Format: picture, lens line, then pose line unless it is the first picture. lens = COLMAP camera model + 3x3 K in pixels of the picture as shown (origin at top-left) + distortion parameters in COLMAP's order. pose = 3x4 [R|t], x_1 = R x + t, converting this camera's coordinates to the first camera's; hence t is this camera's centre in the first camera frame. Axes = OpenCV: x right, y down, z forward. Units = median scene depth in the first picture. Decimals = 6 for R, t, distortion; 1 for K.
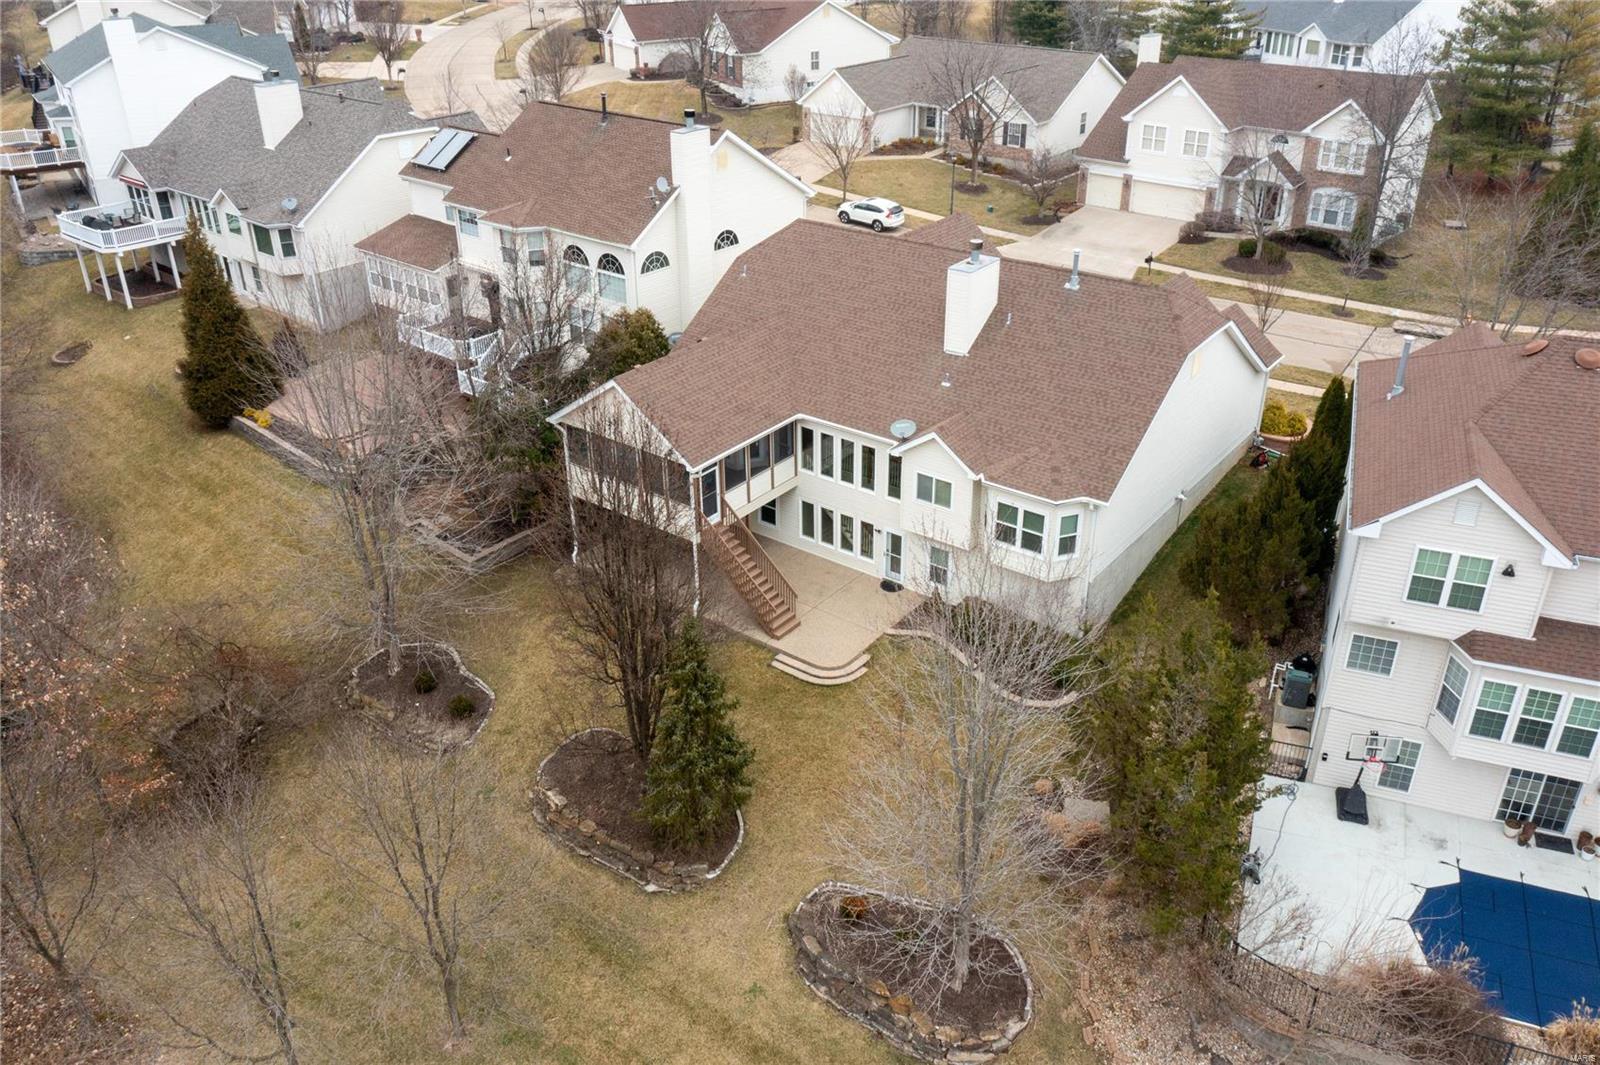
lens RADIAL K [[1266.0, 0, 792.7], [0, 1266.0, 526.3], [0, 0, 1]] dist [-0.003670, -0.011726]
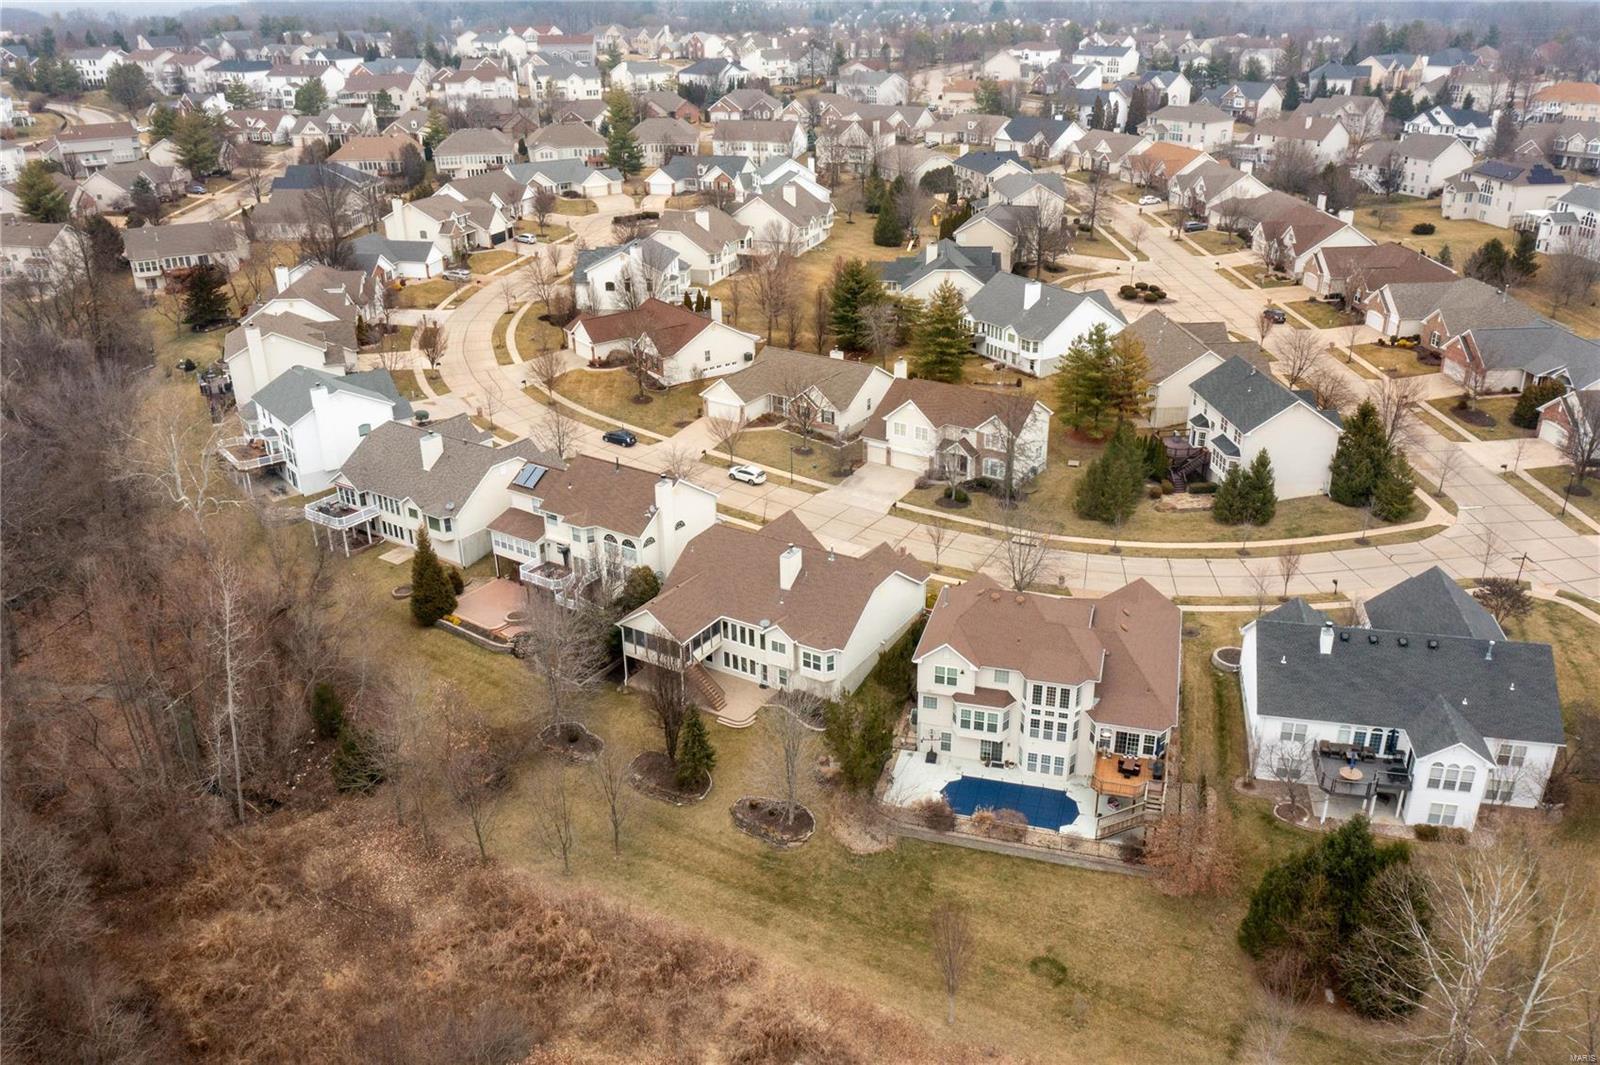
lens RADIAL K [[1266.0, 0, 785.6], [0, 1266.0, 545.1], [0, 0, 1]] dist [-0.003670, -0.011726]
pose [[0.995444, -0.047068, 0.082921, -0.065932], [0.051714, 0.997157, -0.054798, -0.085219], [-0.080106, 0.058836, 0.995048, -1.378389]]
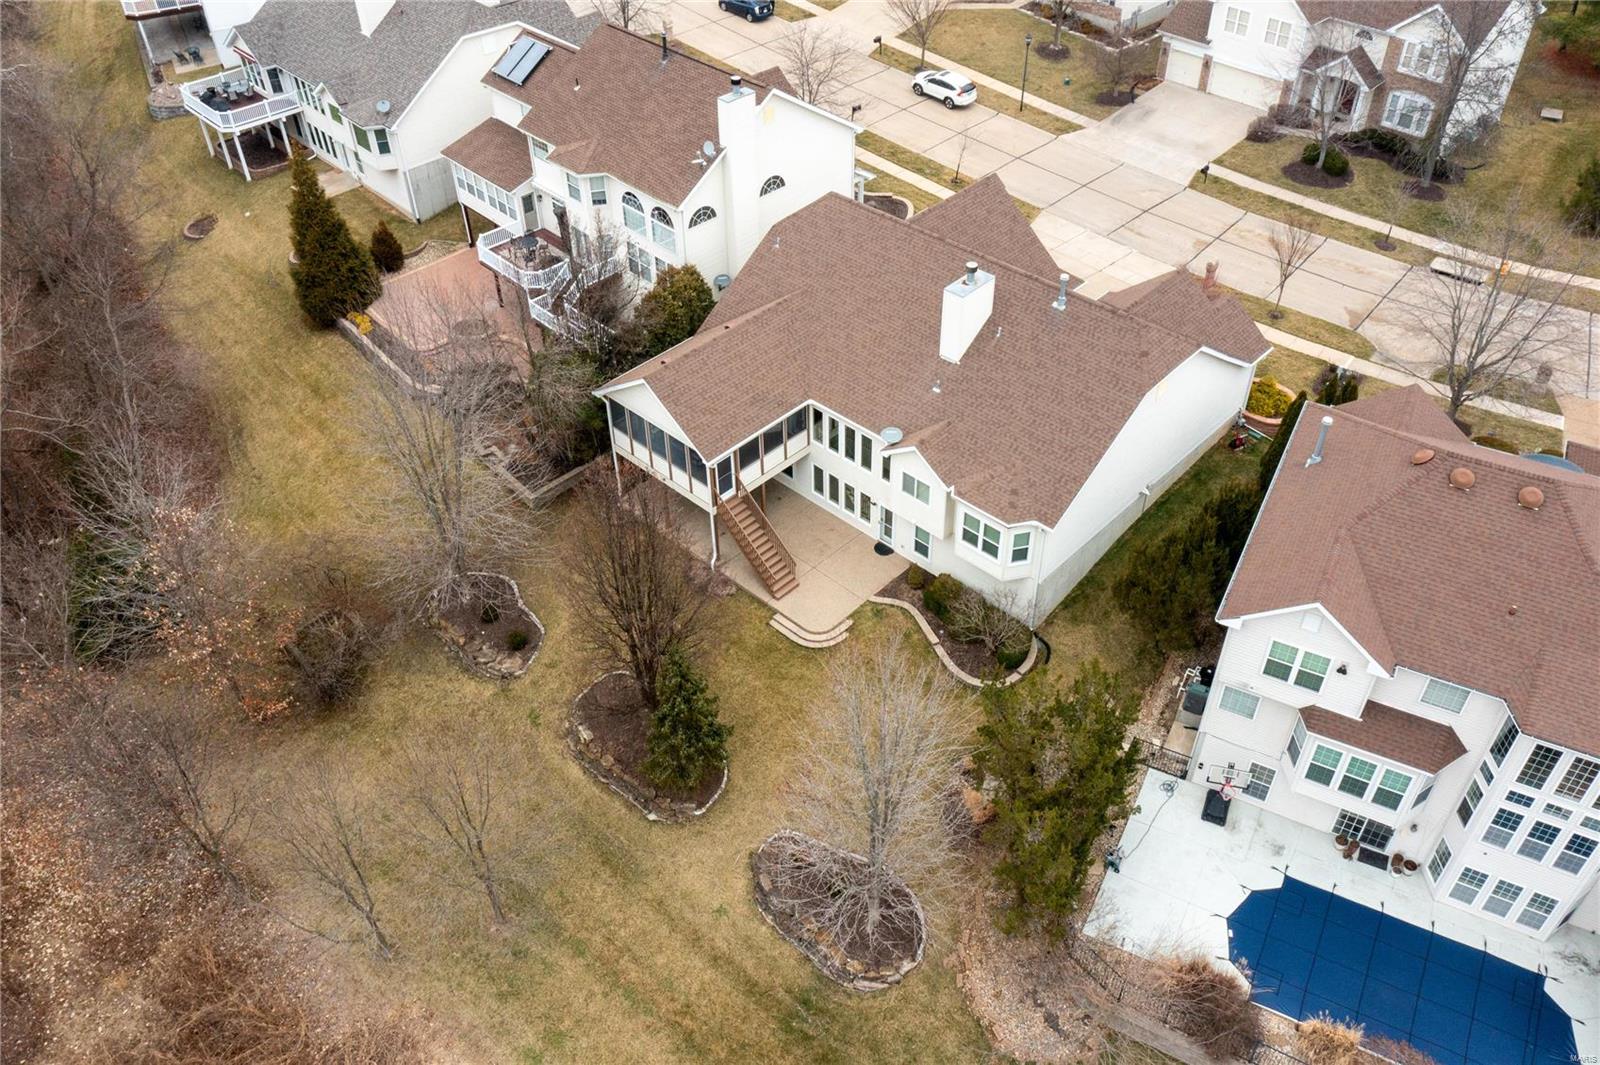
lens RADIAL K [[1266.0, 0, 791.4], [0, 1266.0, 527.8], [0, 0, 1]] dist [-0.003670, -0.011726]
pose [[0.993625, 0.066210, -0.091246, 0.099691], [-0.043427, 0.971701, 0.232188, -0.239832], [0.104037, -0.226745, 0.968382, -0.129053]]
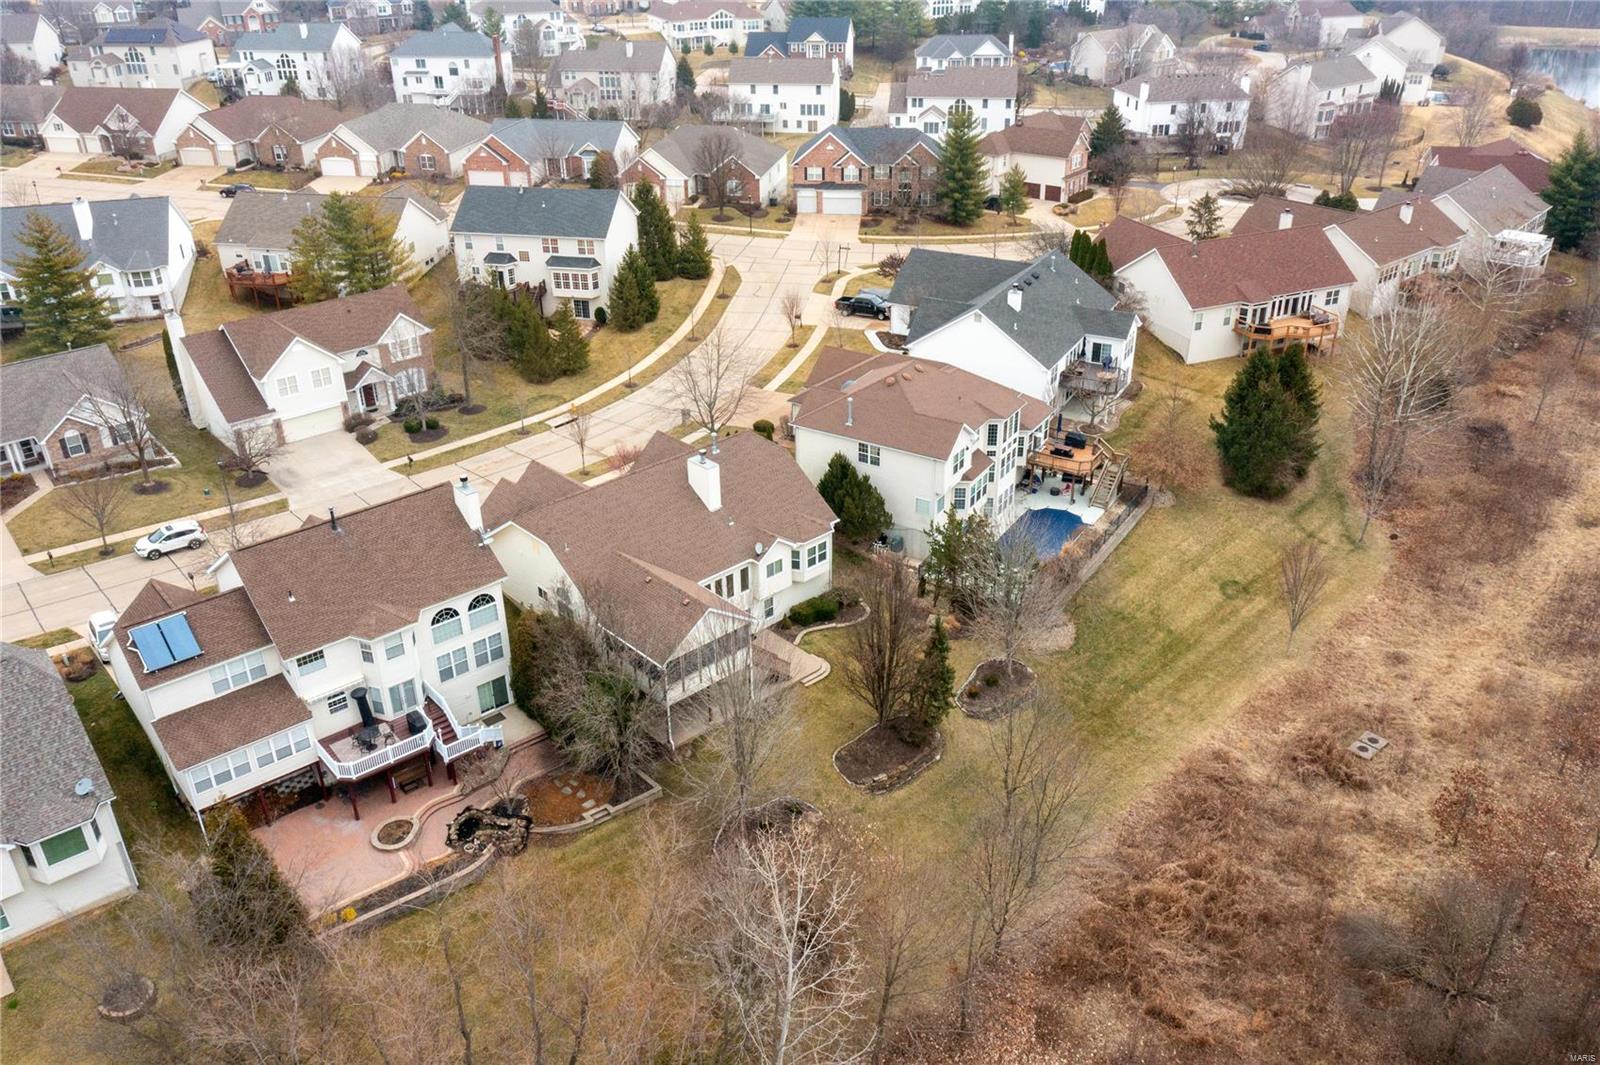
lens RADIAL K [[1266.0, 0, 804.1], [0, 1266.0, 540.0], [0, 0, 1]] dist [-0.003670, -0.011726]
pose [[0.168879, -0.465515, 0.868778, -1.409090], [0.473440, 0.811407, 0.342743, -0.646159], [-0.864485, 0.353432, 0.357423, 0.252994]]
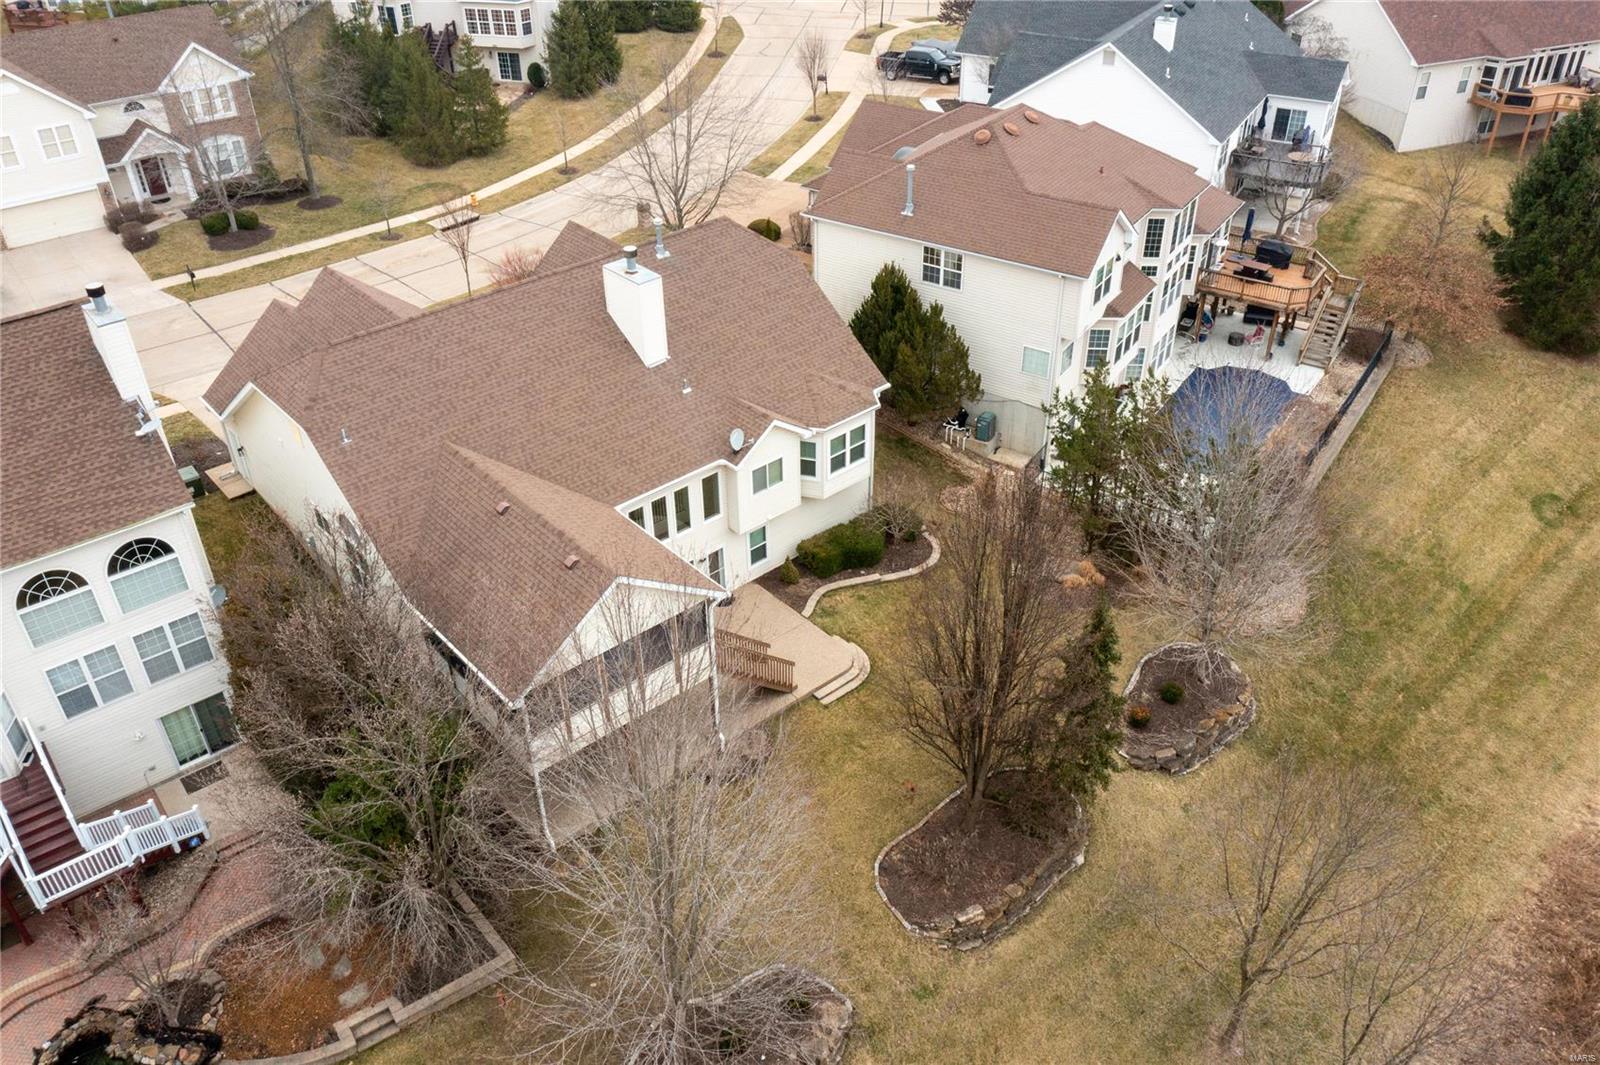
lens RADIAL K [[1266.0, 0, 805.6], [0, 1266.0, 523.6], [0, 0, 1]] dist [-0.003670, -0.011726]
pose [[0.190616, -0.551148, 0.812343, -0.677725], [0.469581, 0.777891, 0.417587, -0.379840], [-0.862067, 0.301862, 0.407087, 0.537778]]
